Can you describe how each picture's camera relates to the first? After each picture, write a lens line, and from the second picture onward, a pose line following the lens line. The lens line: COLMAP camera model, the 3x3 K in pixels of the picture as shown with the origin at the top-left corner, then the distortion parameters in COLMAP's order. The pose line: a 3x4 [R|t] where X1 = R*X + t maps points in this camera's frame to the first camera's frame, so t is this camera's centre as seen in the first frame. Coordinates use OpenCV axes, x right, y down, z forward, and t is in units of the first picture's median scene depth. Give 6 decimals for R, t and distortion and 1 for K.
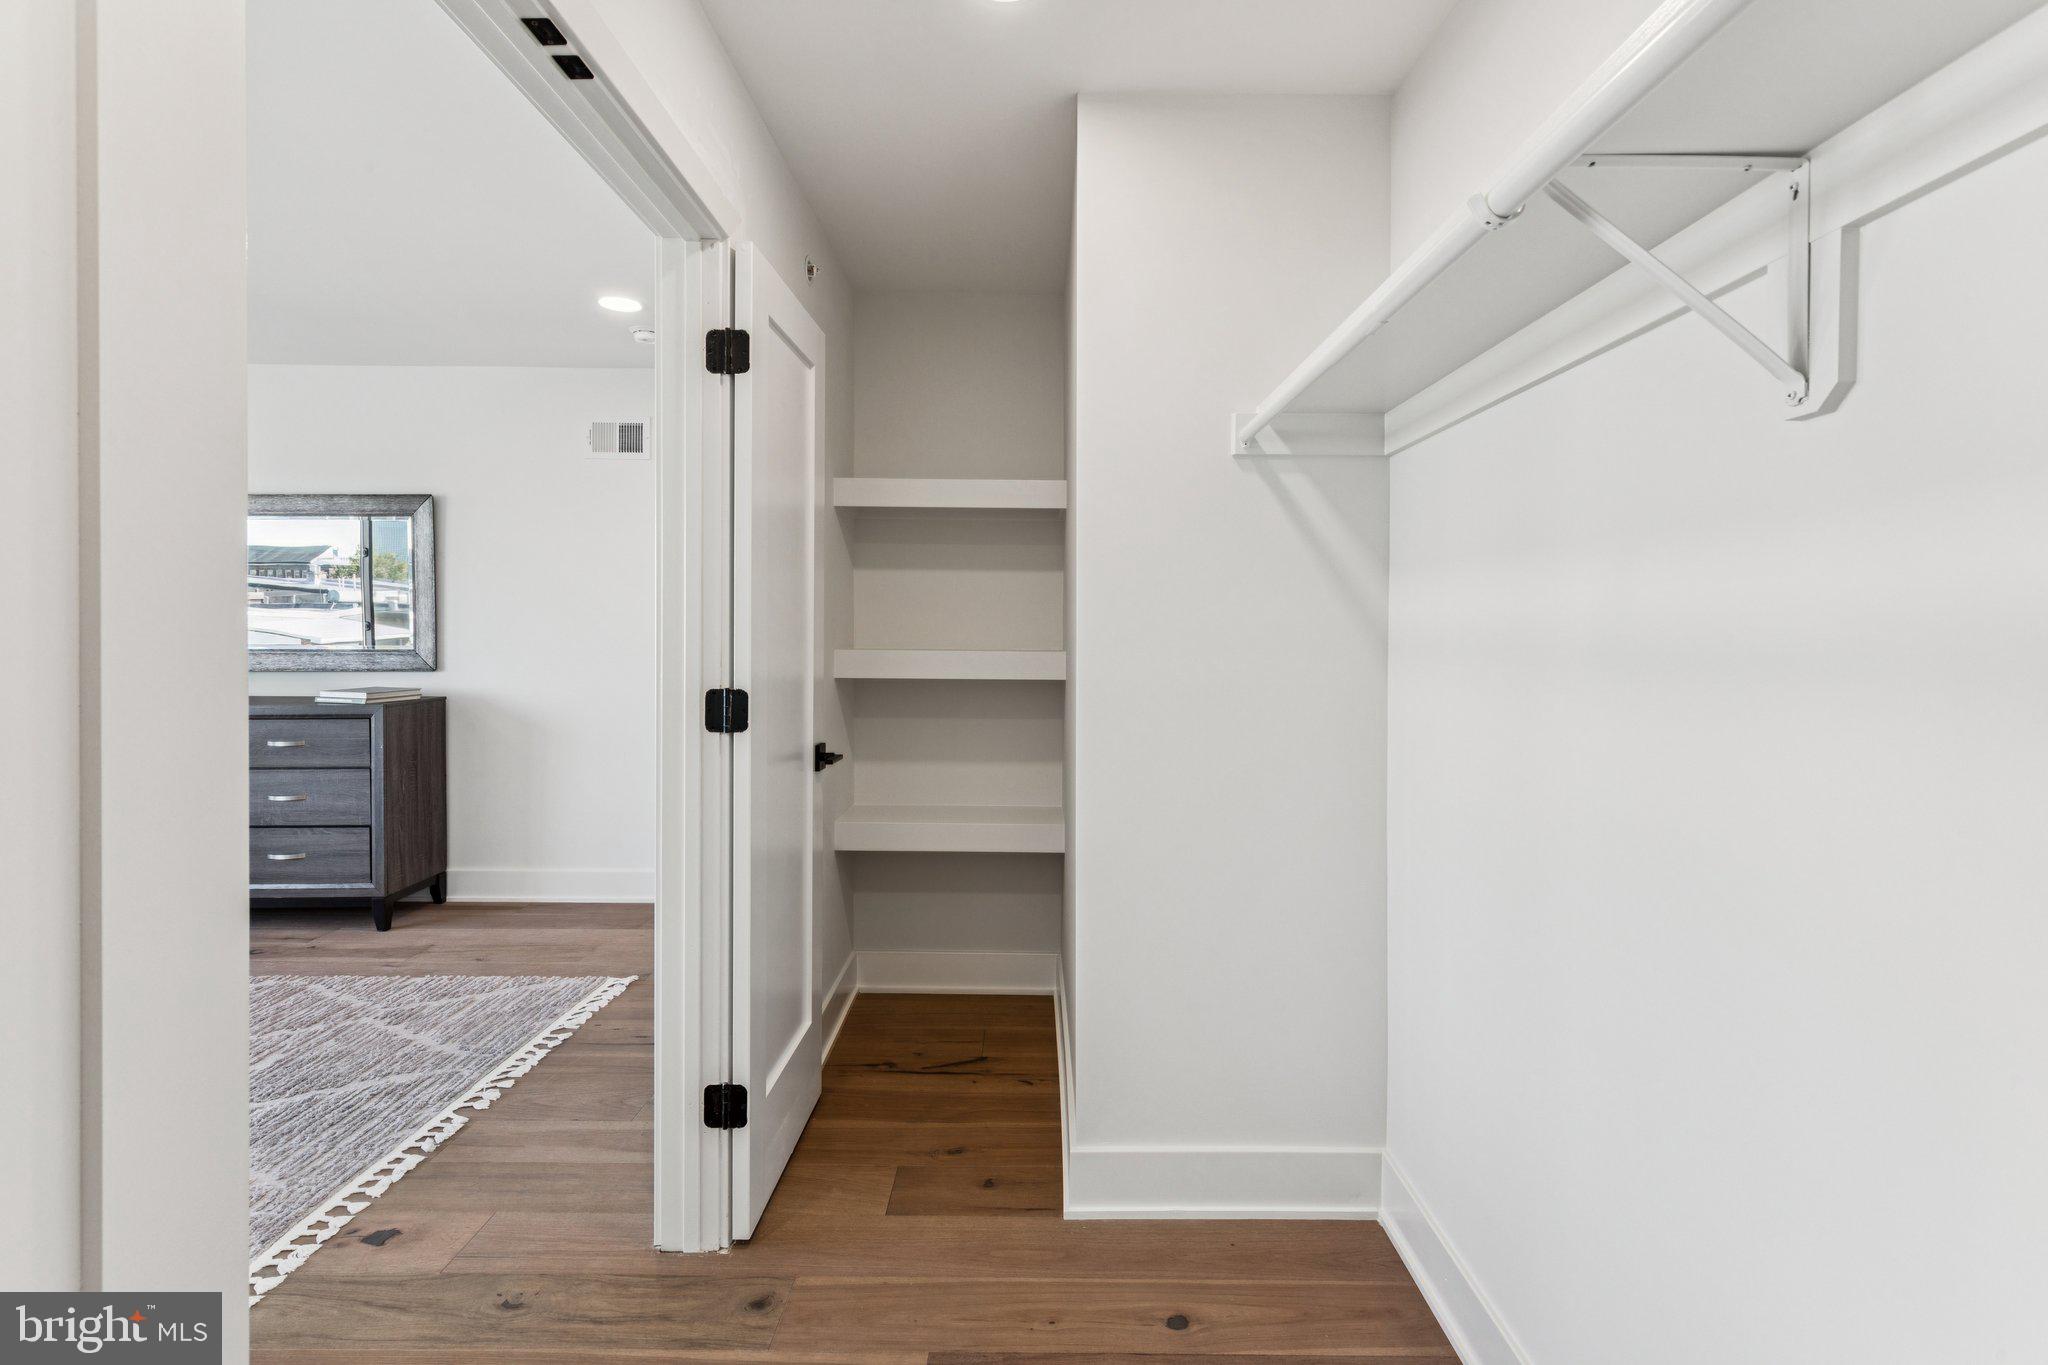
lens RADIAL K [[929.9, 0, 1060.3], [0, 929.9, 654.6], [0, 0, 1]] dist [0.010602, -0.002395]
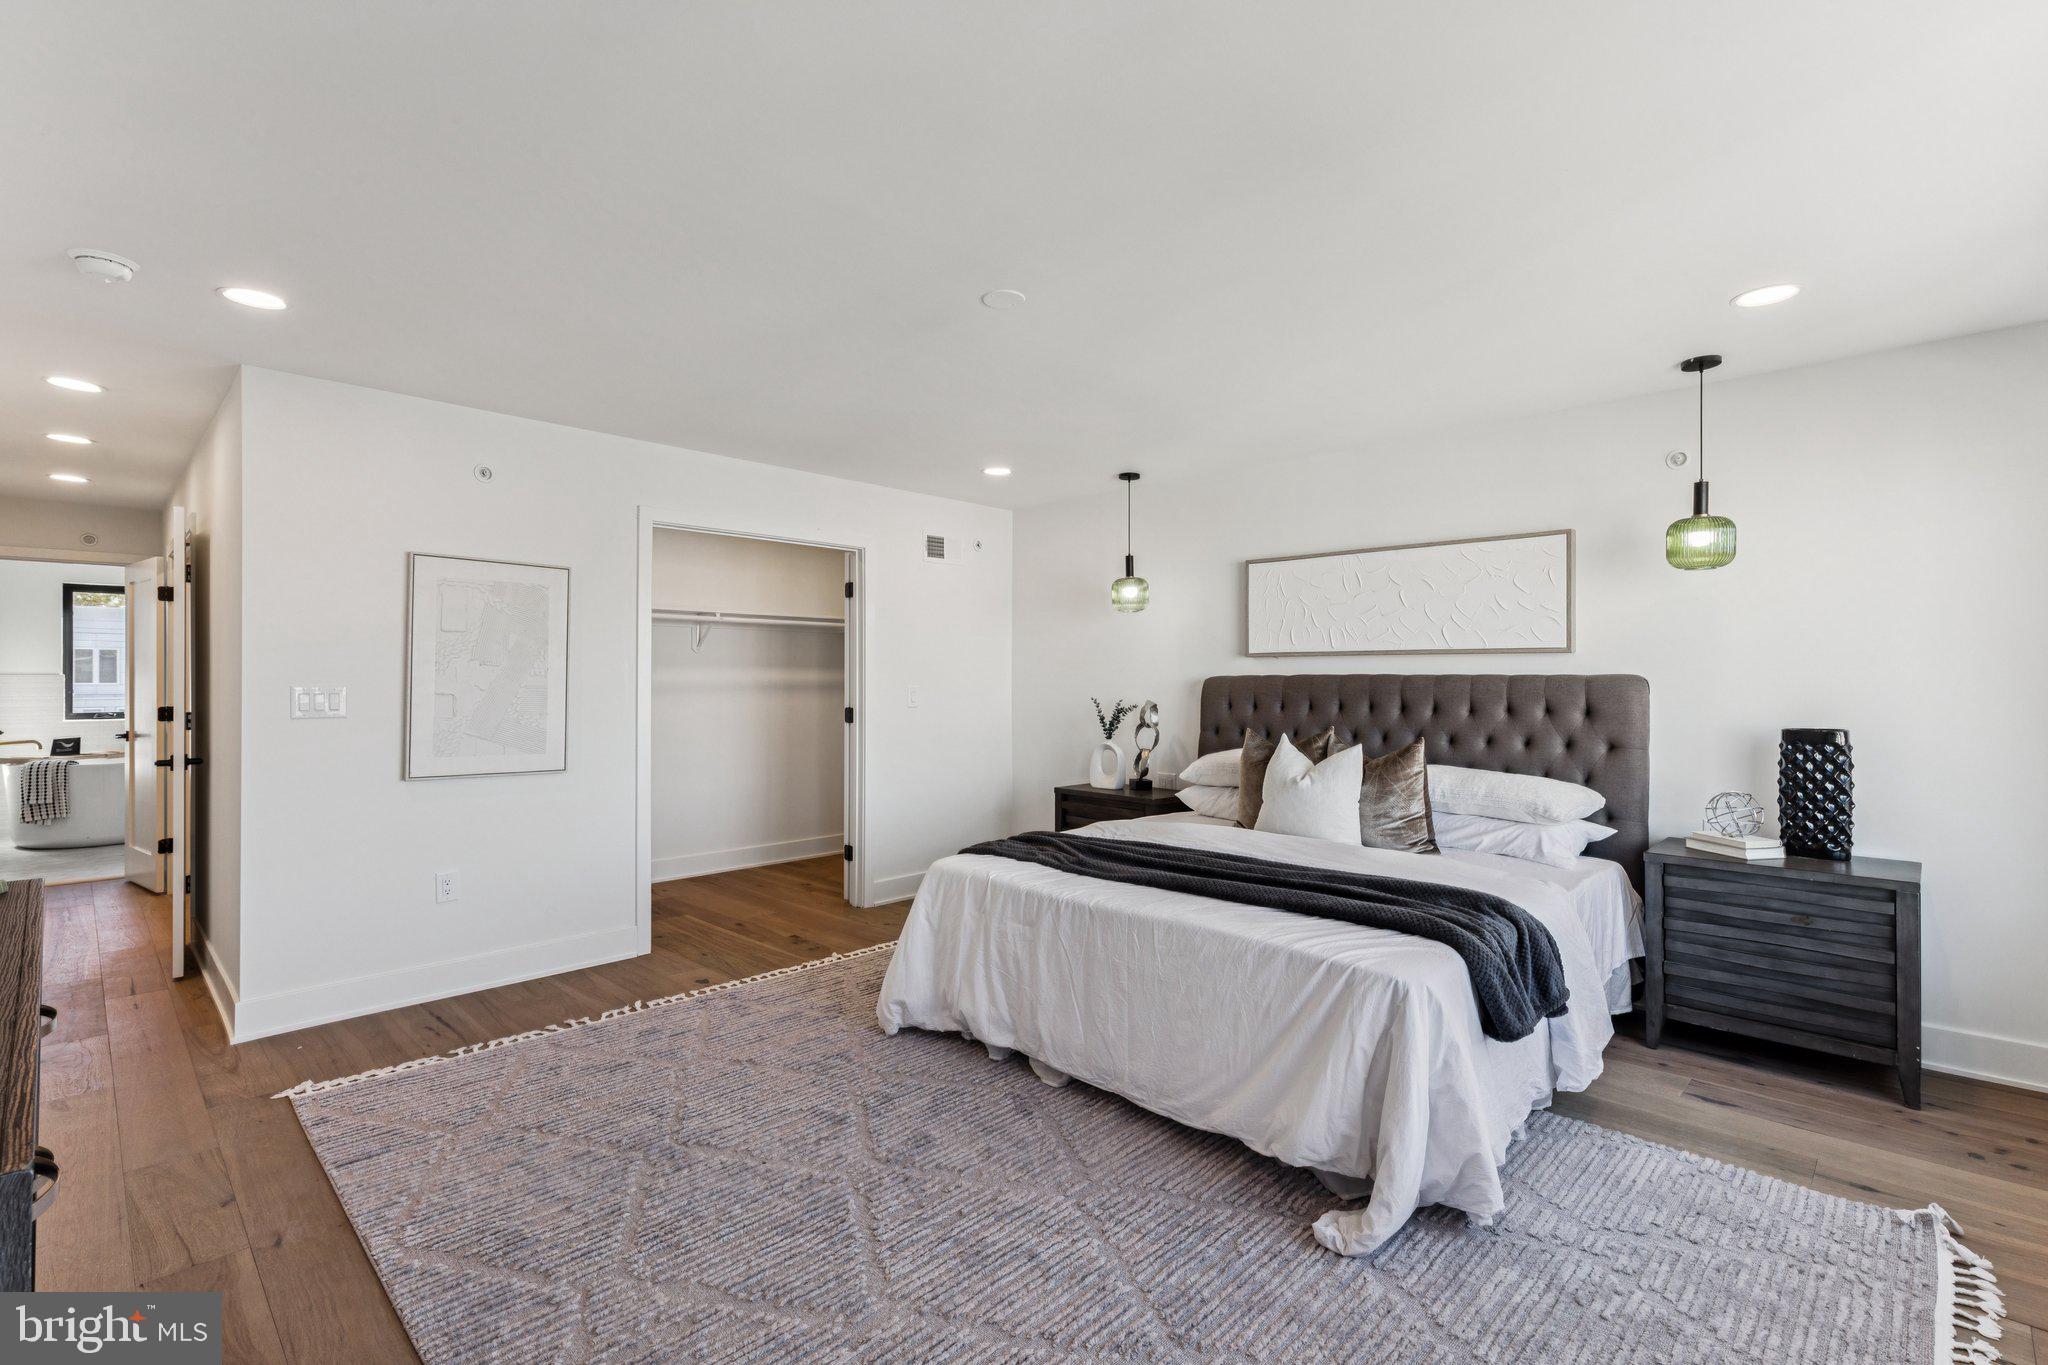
lens RADIAL K [[929.9, 0, 1022.9], [0, 929.9, 673.2], [0, 0, 1]] dist [0.010602, -0.002395]
pose [[-0.699199, -0.009472, 0.714865, -1.381801], [0.005329, 0.999815, 0.018460, -0.051644], [-0.714907, 0.016716, -0.699019, 0.986045]]
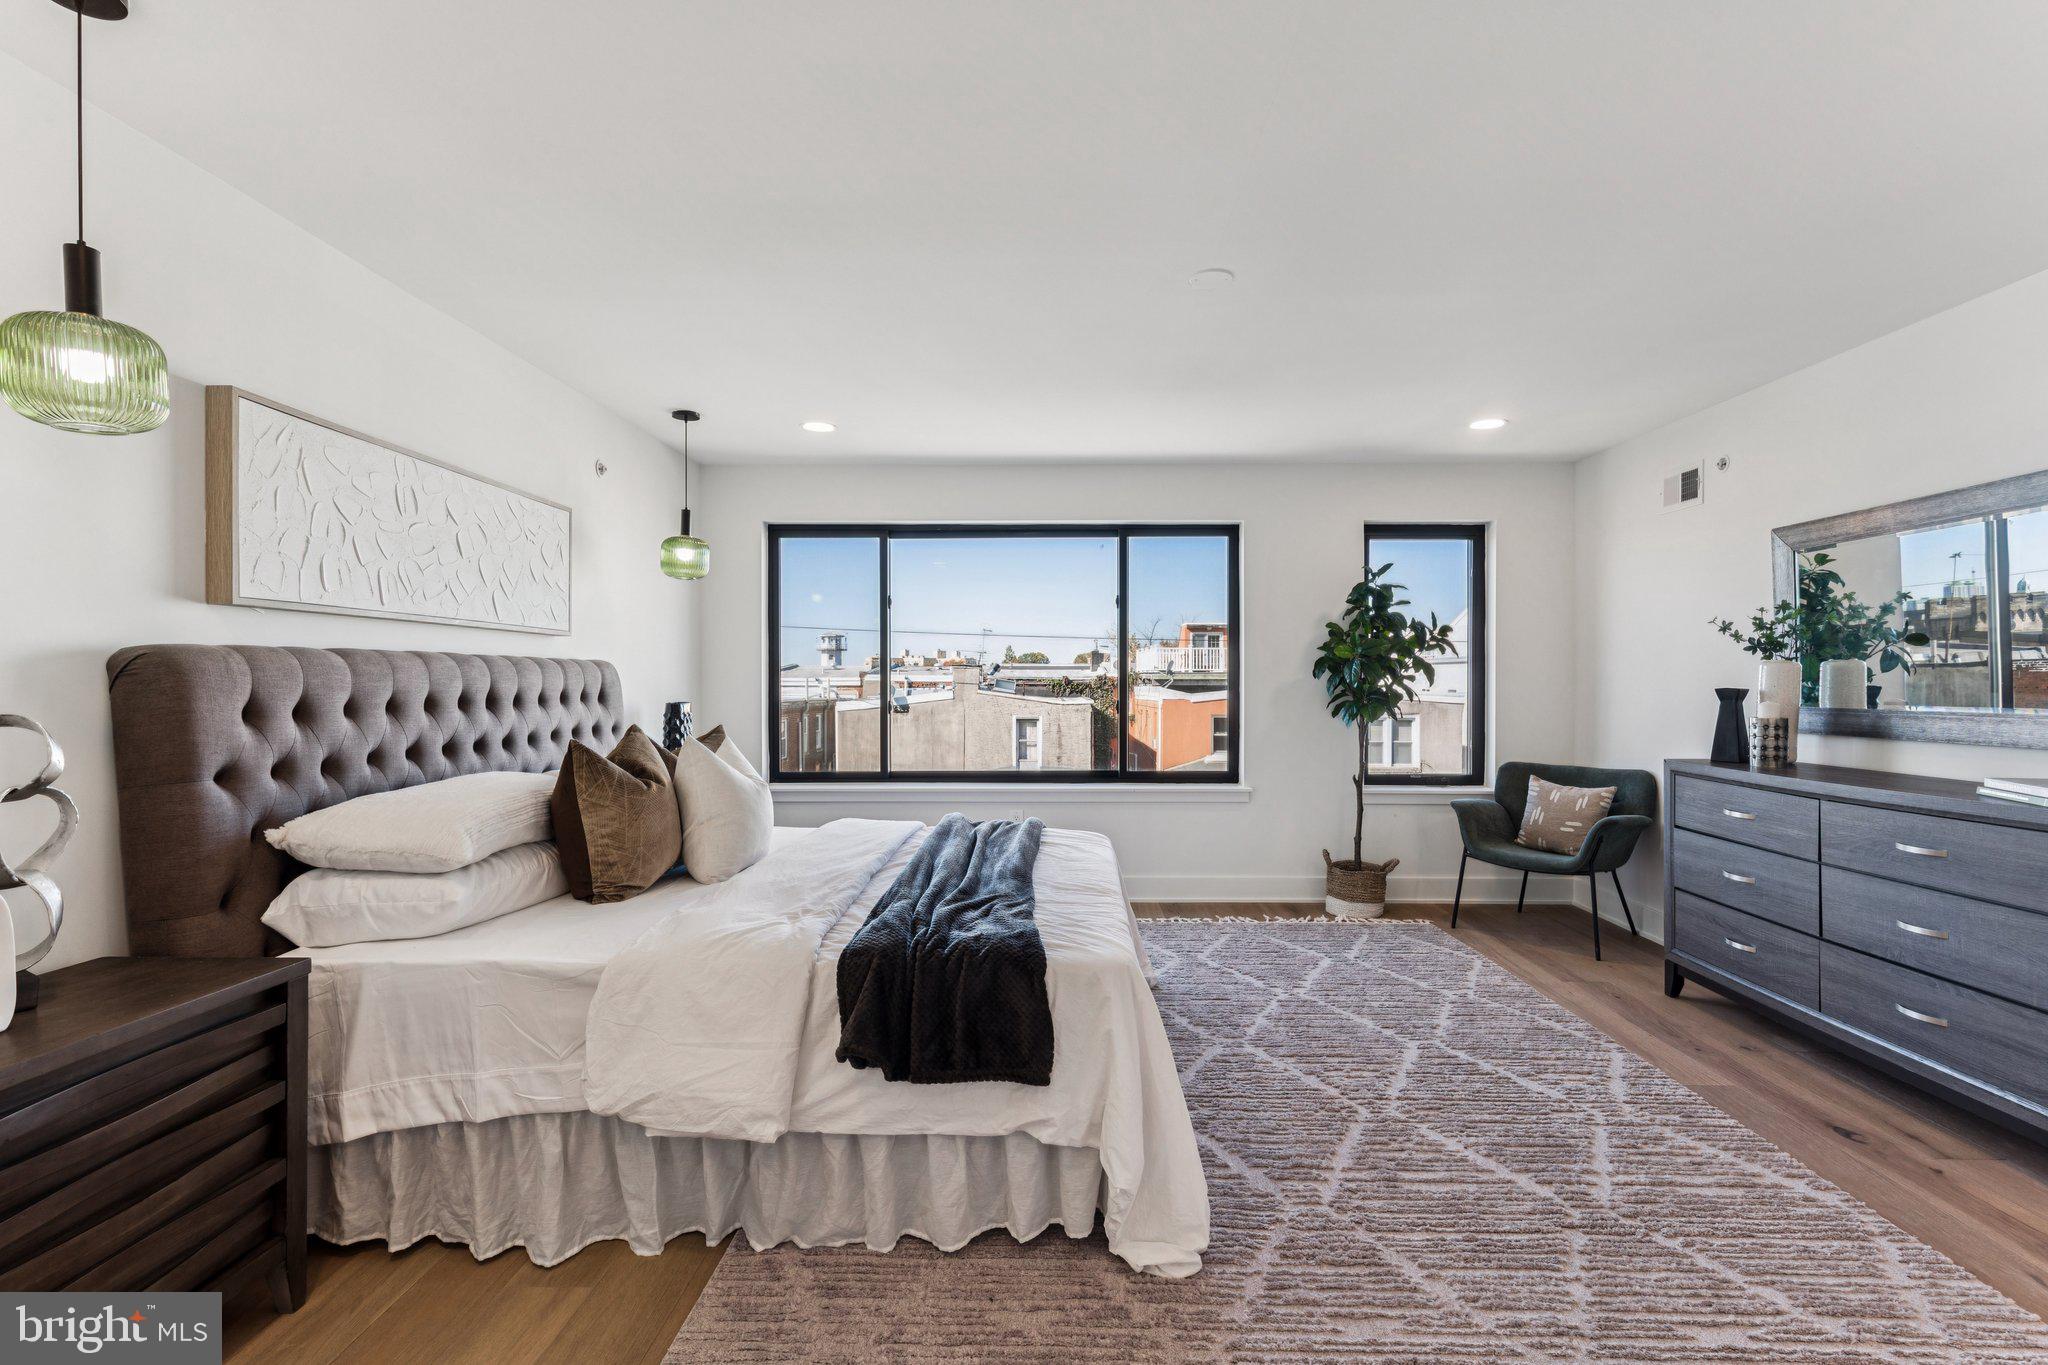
lens RADIAL K [[929.9, 0, 1032.9], [0, 929.9, 678.6], [0, 0, 1]] dist [0.010602, -0.002395]
pose [[-0.041239, -0.013660, -0.999056, -0.113099], [-0.023048, 0.999653, -0.012717, -0.006897], [0.998883, 0.022501, -0.041539, 0.377023]]
